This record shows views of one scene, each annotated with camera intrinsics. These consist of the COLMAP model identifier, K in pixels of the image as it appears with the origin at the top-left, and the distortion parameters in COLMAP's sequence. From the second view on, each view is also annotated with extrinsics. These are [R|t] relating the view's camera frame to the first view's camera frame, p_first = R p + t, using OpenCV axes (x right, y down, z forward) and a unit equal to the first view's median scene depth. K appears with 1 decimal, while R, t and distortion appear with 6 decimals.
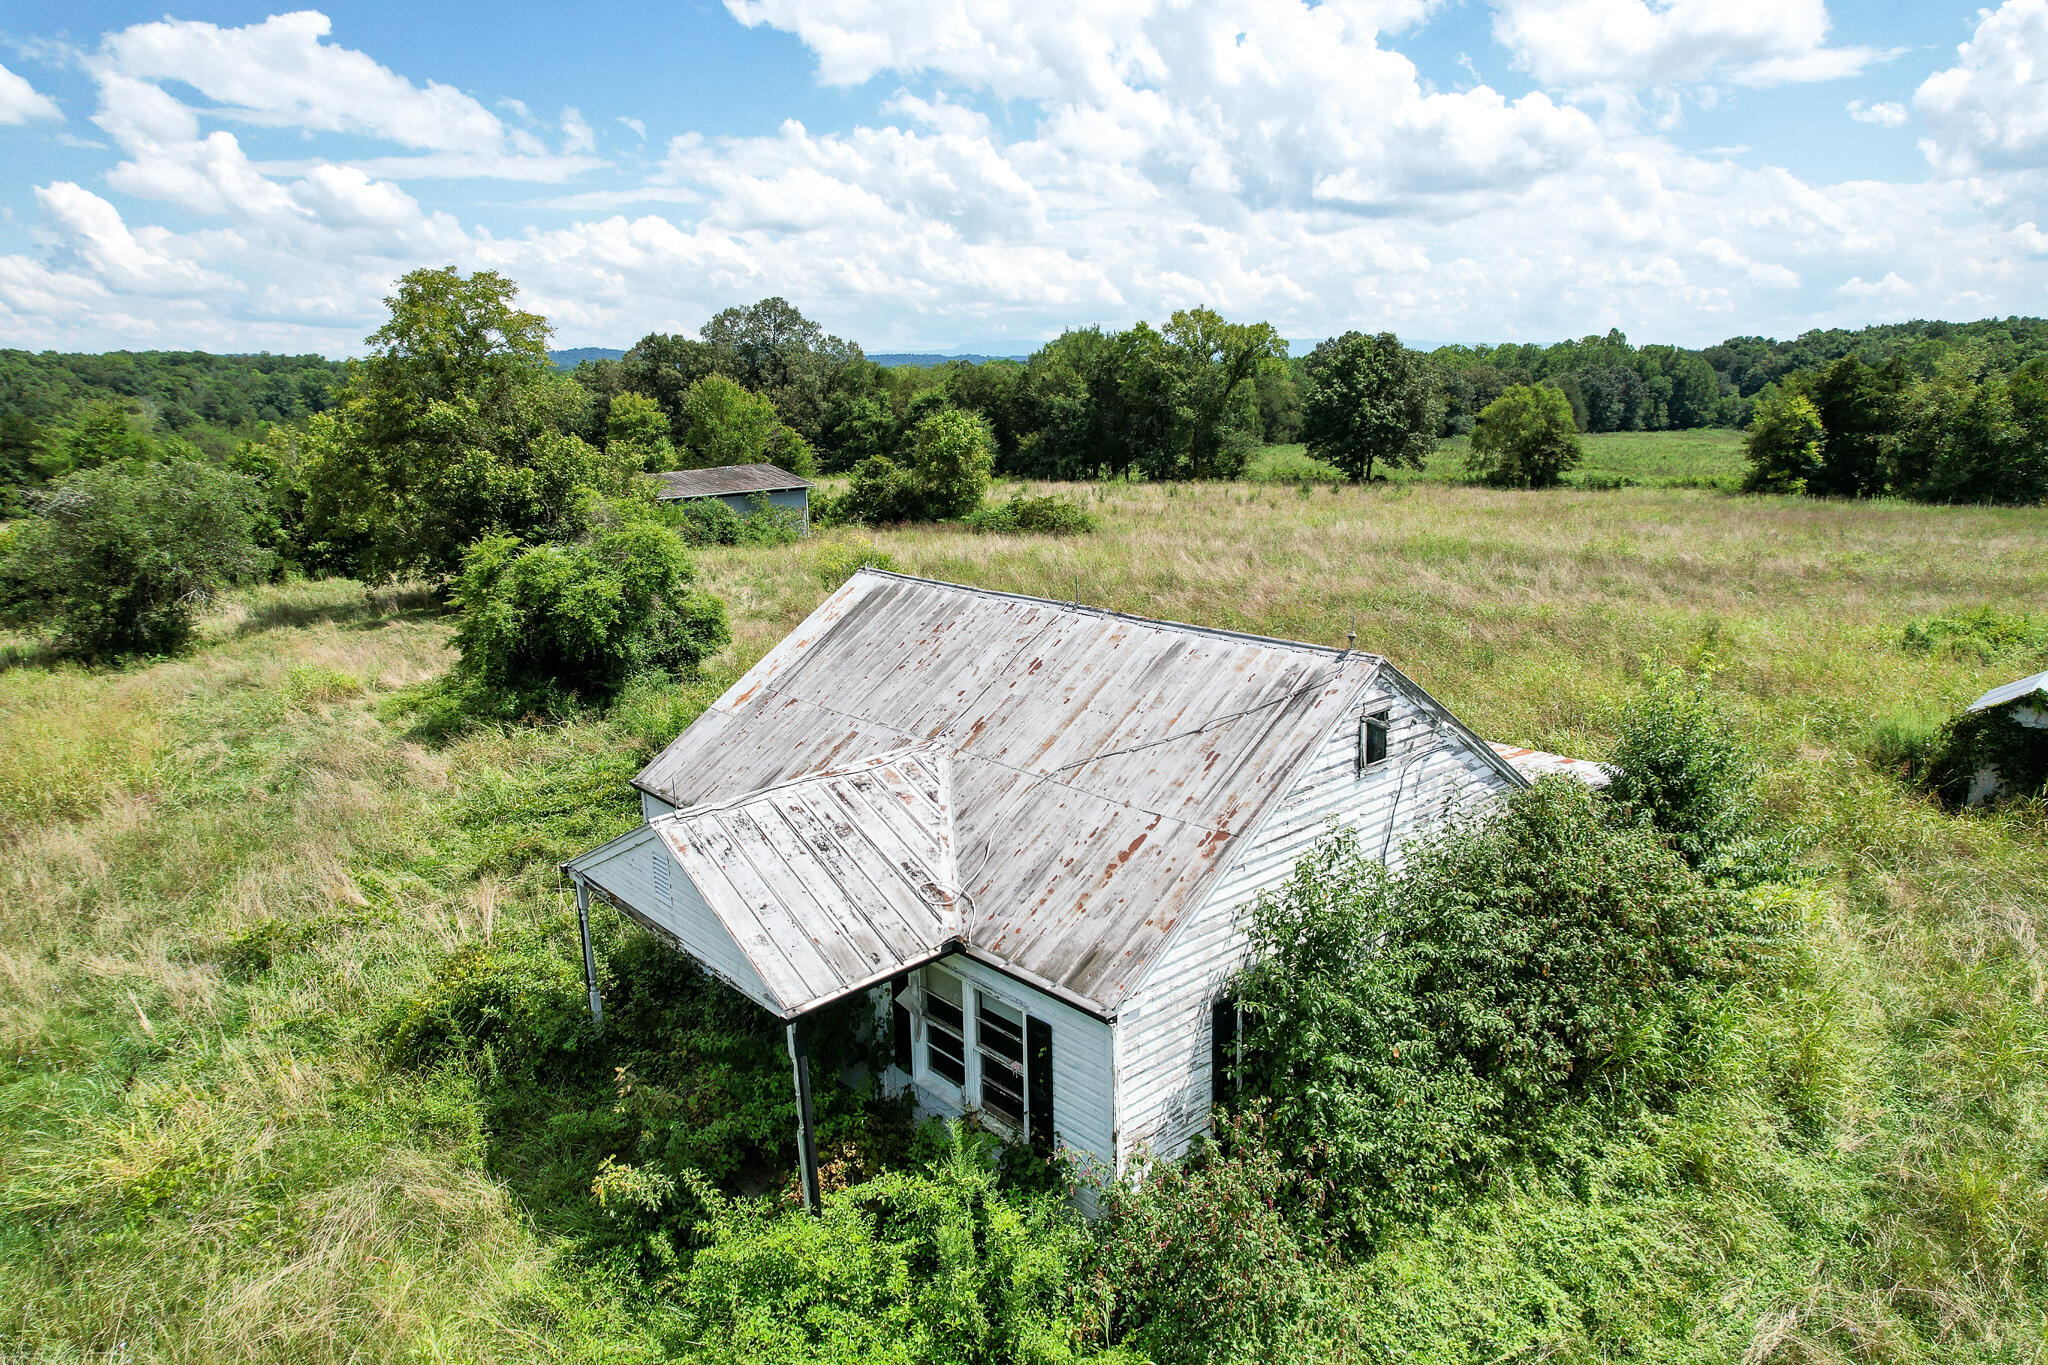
lens RADIAL K [[1316.9, 0, 1027.0], [0, 1316.9, 693.4], [0, 0, 1]] dist [-0.067709, 0.058079]
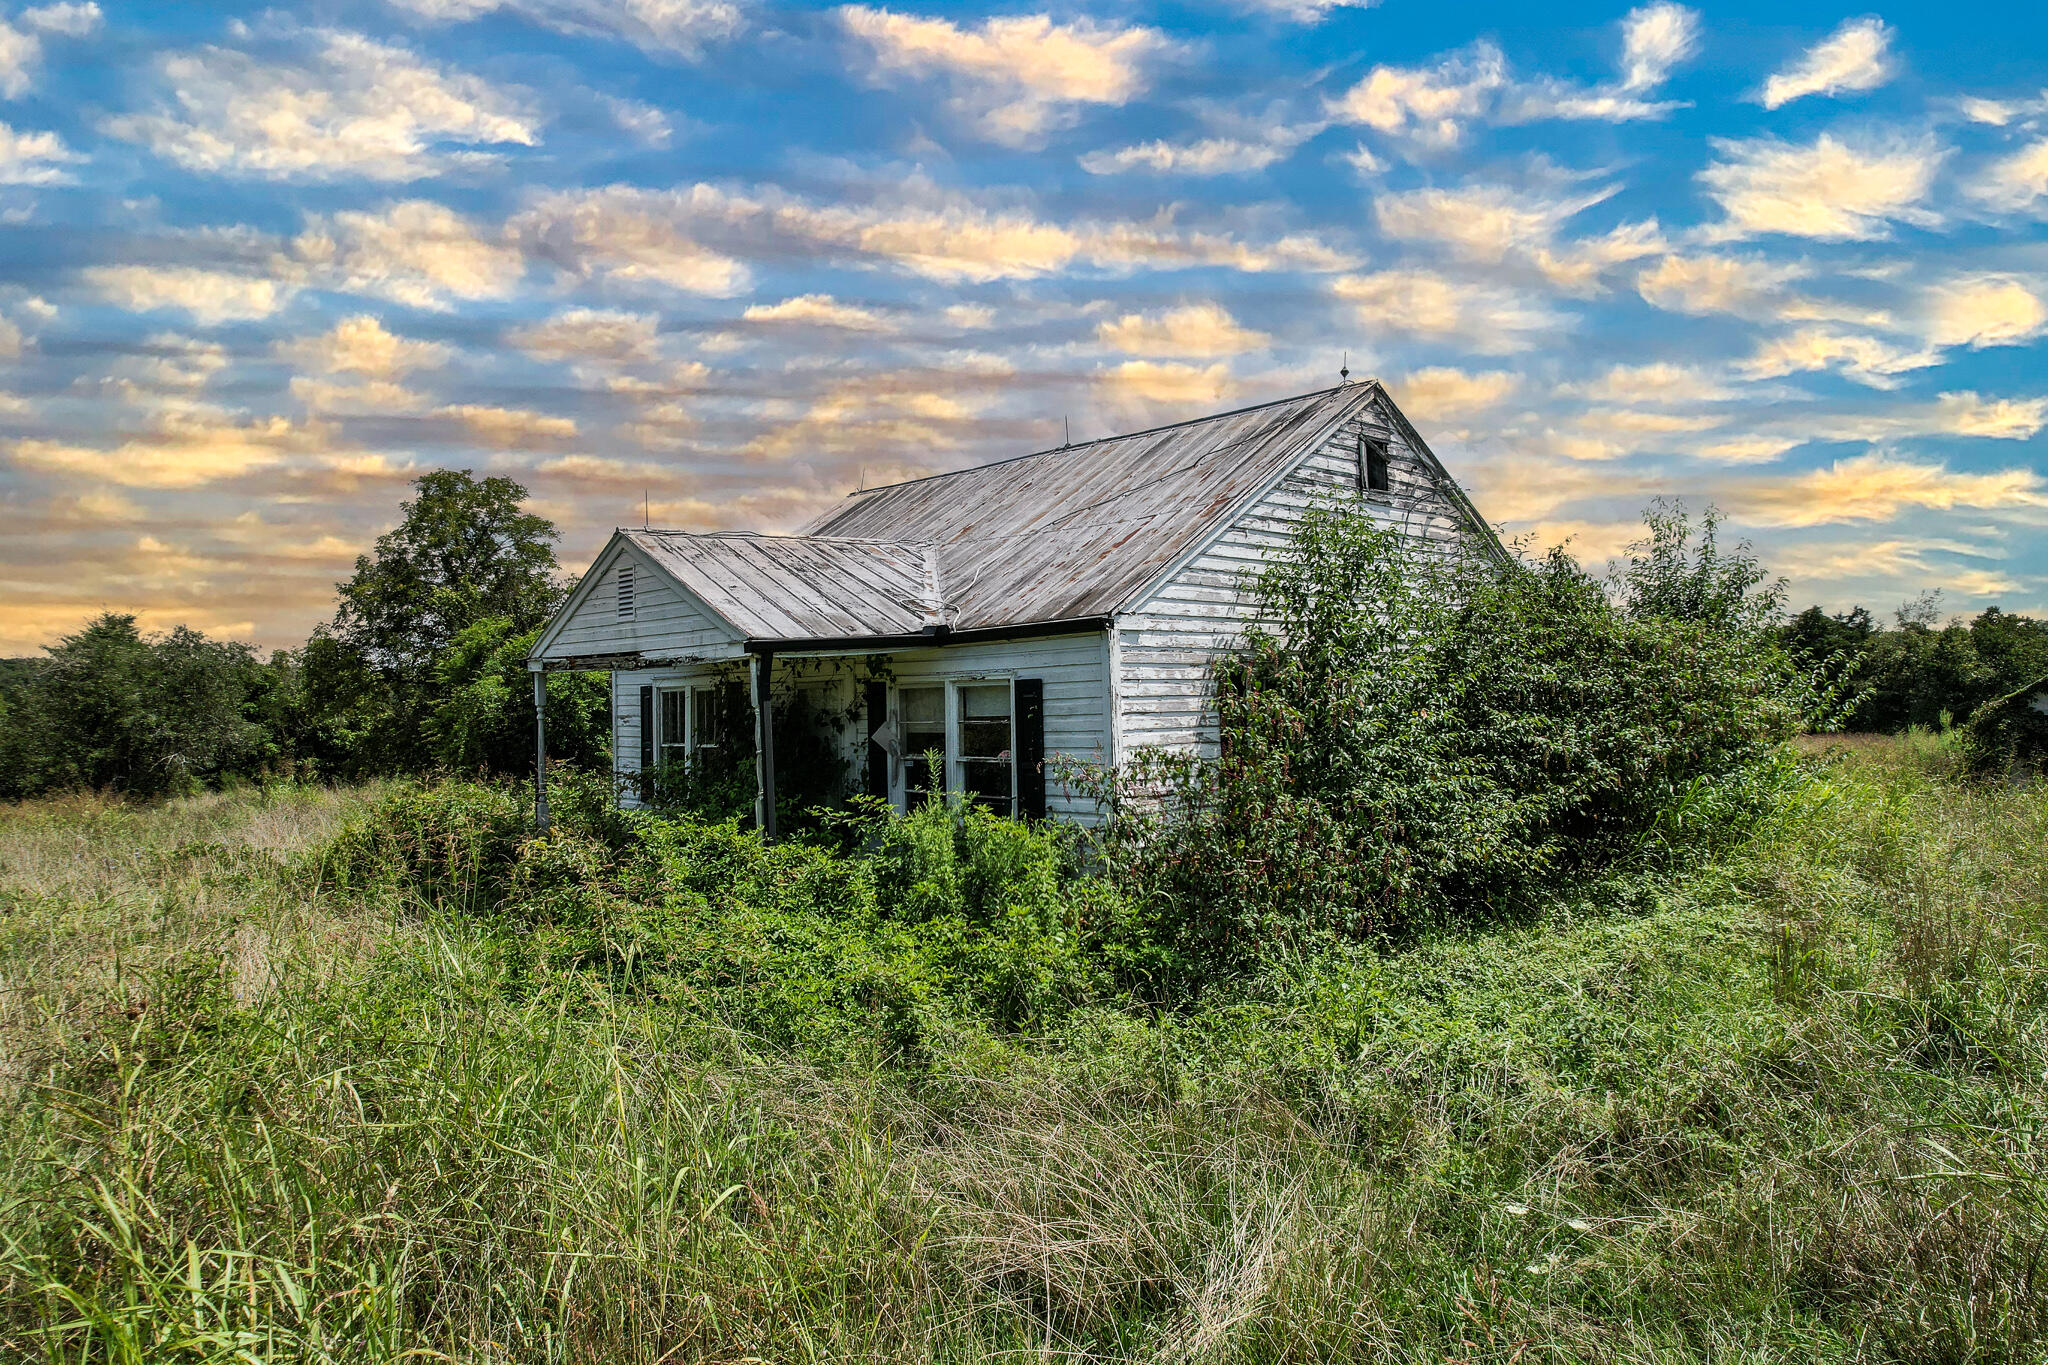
lens RADIAL K [[1316.9, 0, 1030.0], [0, 1316.9, 682.0], [0, 0, 1]] dist [-0.067709, 0.058079]
pose [[0.999970, 0.001253, 0.007623, 0.003071], [0.000531, 0.973275, -0.229641, 0.416809], [-0.007707, 0.229638, 0.973246, 0.097651]]
